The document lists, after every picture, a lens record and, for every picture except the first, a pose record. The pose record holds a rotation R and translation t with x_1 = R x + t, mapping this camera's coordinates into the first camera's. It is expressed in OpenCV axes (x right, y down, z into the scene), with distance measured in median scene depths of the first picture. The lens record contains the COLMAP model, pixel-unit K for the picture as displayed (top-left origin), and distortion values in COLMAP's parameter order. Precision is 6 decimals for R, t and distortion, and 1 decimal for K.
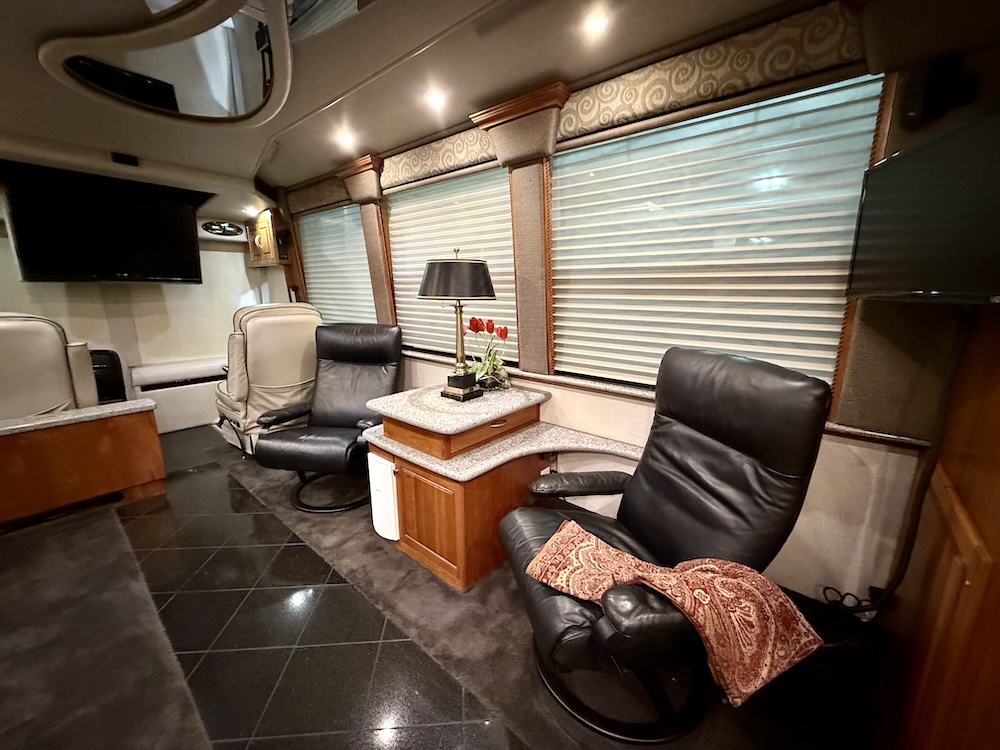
lens RADIAL K [[401.3, 0, 489.5], [0, 401.3, 373.7], [0, 0, 1]] dist [0.000774, 0.000217]
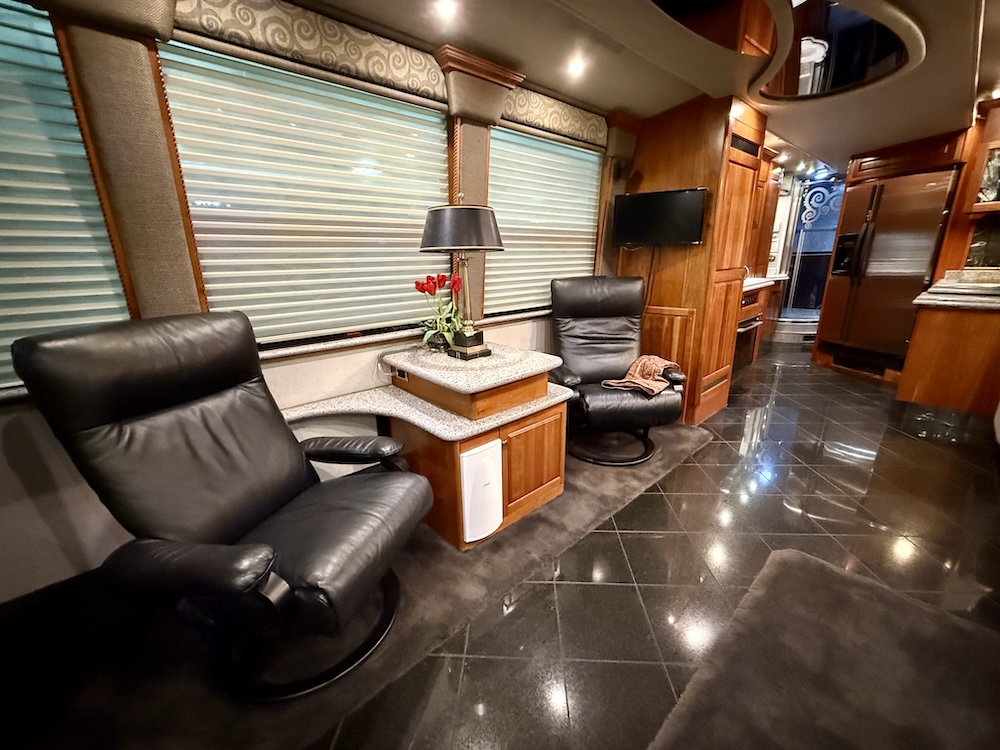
lens RADIAL K [[401.3, 0, 489.6], [0, 401.3, 372.5], [0, 0, 1]] dist [0.000774, 0.000217]
pose [[0.116829, -0.291744, 0.949335, -0.990792], [0.215102, 0.940625, 0.262596, -0.153847], [-0.969578, 0.173525, 0.172646, 0.795001]]
